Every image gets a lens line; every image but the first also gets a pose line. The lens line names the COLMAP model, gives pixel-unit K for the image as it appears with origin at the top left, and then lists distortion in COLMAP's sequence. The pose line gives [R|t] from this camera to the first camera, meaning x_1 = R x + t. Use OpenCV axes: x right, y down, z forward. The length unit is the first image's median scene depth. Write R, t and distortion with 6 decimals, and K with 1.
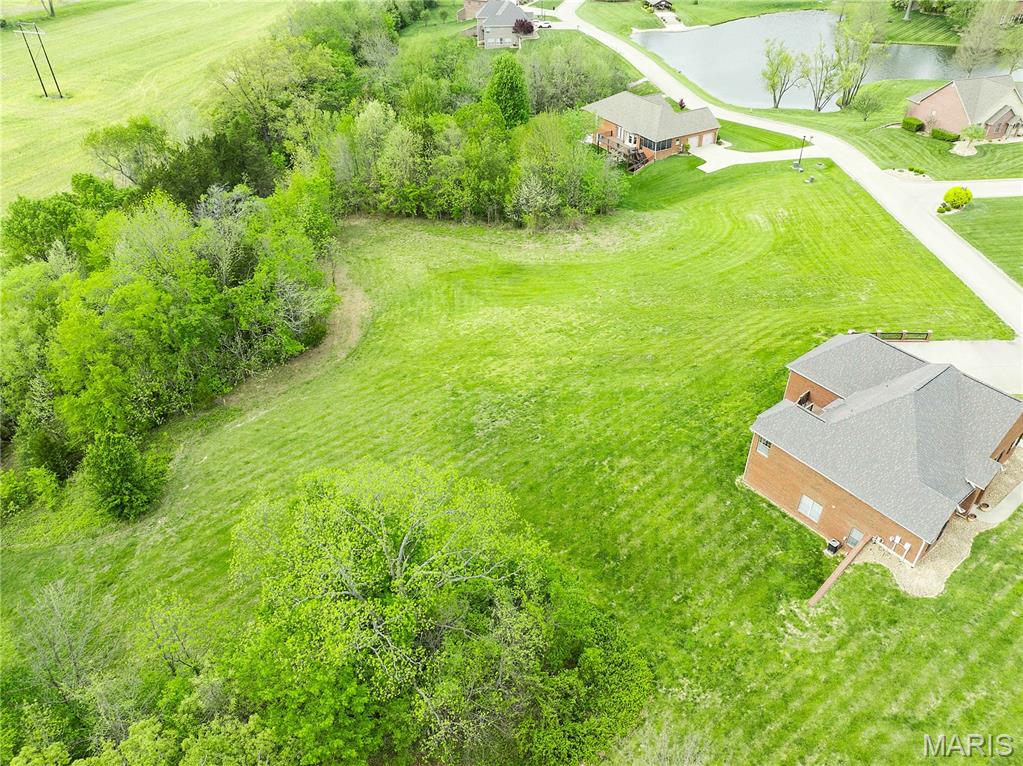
lens RADIAL K [[751.5, 0, 532.6], [0, 751.5, 384.3], [0, 0, 1]] dist [-0.042166, 0.008246]
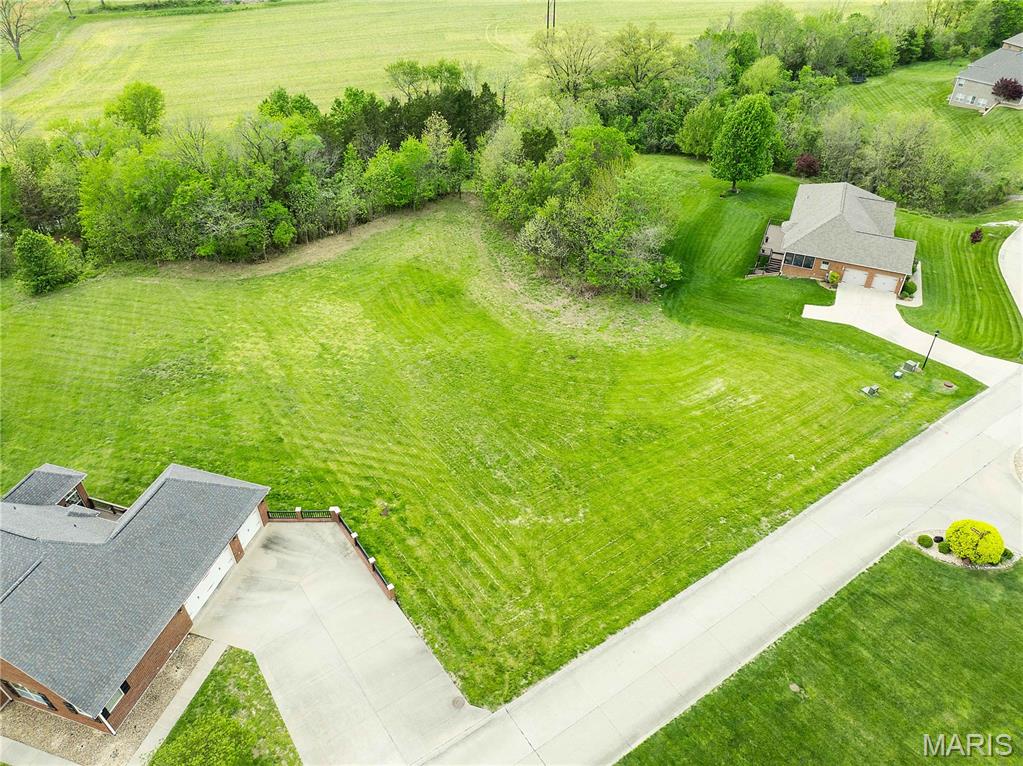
lens RADIAL K [[727.8, 0, 514.4], [0, 727.8, 370.6], [0, 0, 1]] dist [-0.045176, 0.014721]
pose [[0.570194, 0.497980, -0.653372, 0.644843], [-0.491743, 0.844001, 0.214130, -0.296591], [0.658079, 0.199195, 0.726122, 0.399587]]
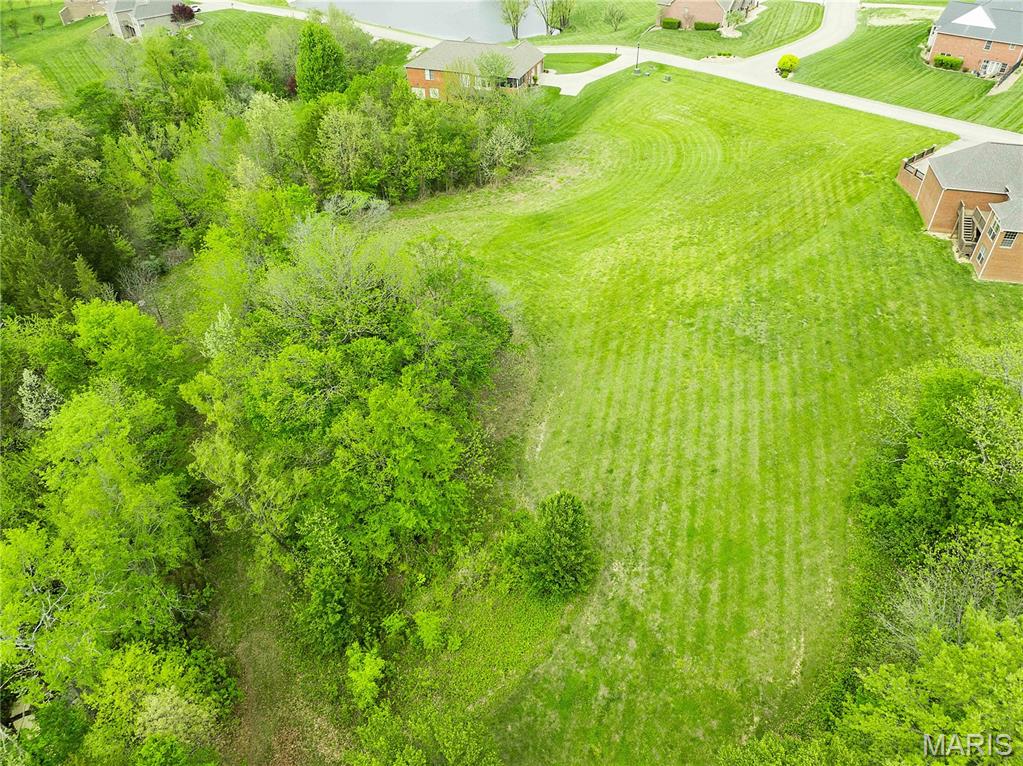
lens RADIAL K [[732.2, 0, 518.5], [0, 732.2, 368.3], [0, 0, 1]] dist [-0.057121, 0.042046]
pose [[0.780784, -0.388510, 0.489323, -0.567484], [0.378117, 0.917285, 0.124961, -0.102342], [-0.497397, 0.087454, 0.863103, 0.214364]]
